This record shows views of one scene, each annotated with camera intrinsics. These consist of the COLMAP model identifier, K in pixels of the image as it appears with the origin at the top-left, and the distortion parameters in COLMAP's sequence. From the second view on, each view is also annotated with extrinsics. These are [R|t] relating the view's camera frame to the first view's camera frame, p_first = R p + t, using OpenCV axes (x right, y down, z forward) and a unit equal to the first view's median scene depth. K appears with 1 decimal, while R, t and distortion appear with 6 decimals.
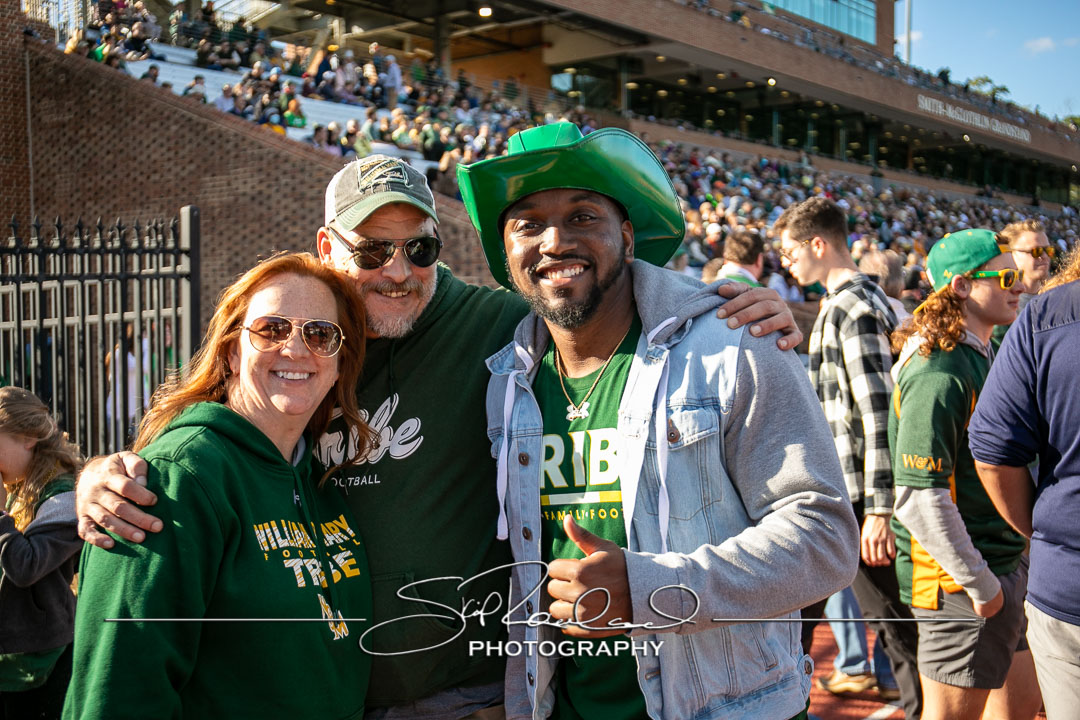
lens RADIAL K [[1212.4, 0, 547.8], [0, 1212.4, 335.9], [0, 0, 1]] dist [0.041890, 0.000000]
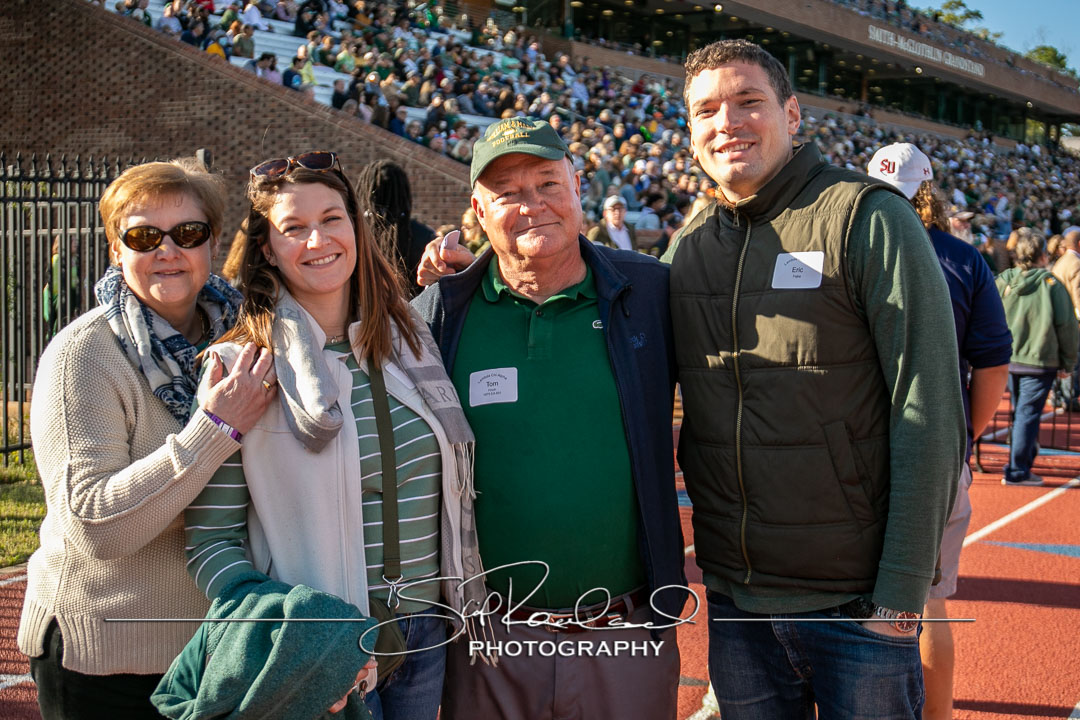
lens RADIAL K [[1304.8, 0, 572.7], [0, 1304.8, 318.1], [0, 0, 1]] dist [0.021615, 0.000000]
pose [[0.997463, 0.025955, 0.066290, 0.009876], [-0.028737, 0.998731, 0.041354, 0.003849], [-0.065133, -0.043154, 0.996943, -0.176959]]
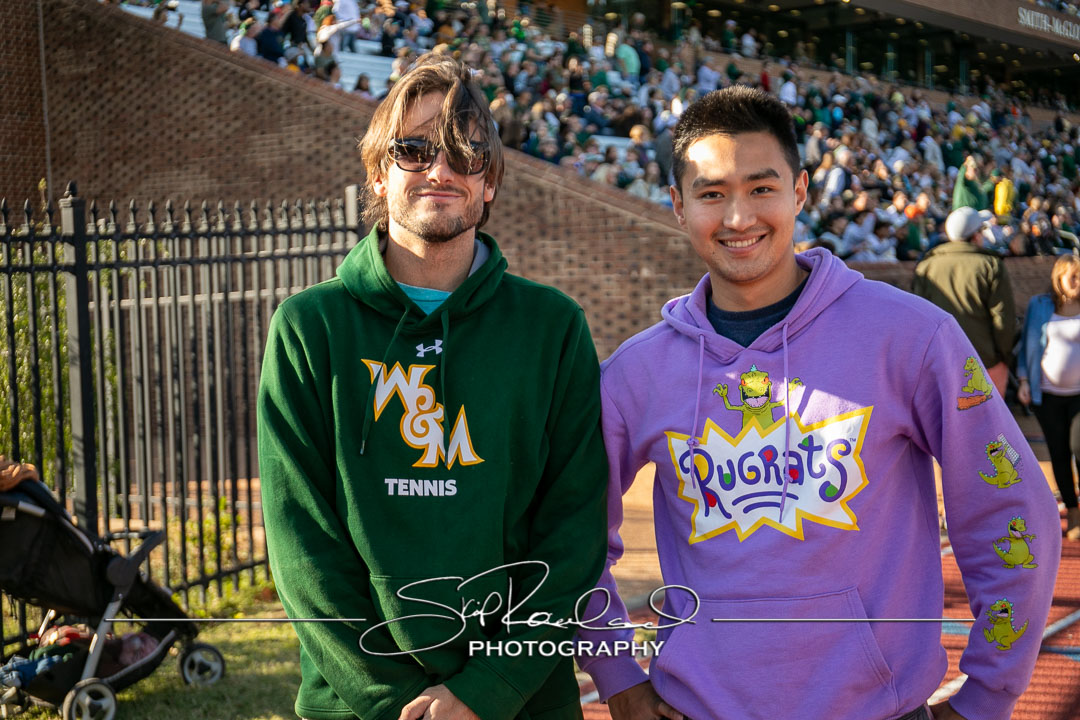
lens RADIAL K [[1440.1, 0, 543.2], [0, 1440.1, 361.2], [0, 0, 1]] dist [0.061370, 0.000000]
pose [[0.999732, -0.013814, -0.018592, -0.039054], [0.014580, 0.999024, 0.041705, -0.001832], [0.017998, -0.041965, 0.998957, -0.084341]]
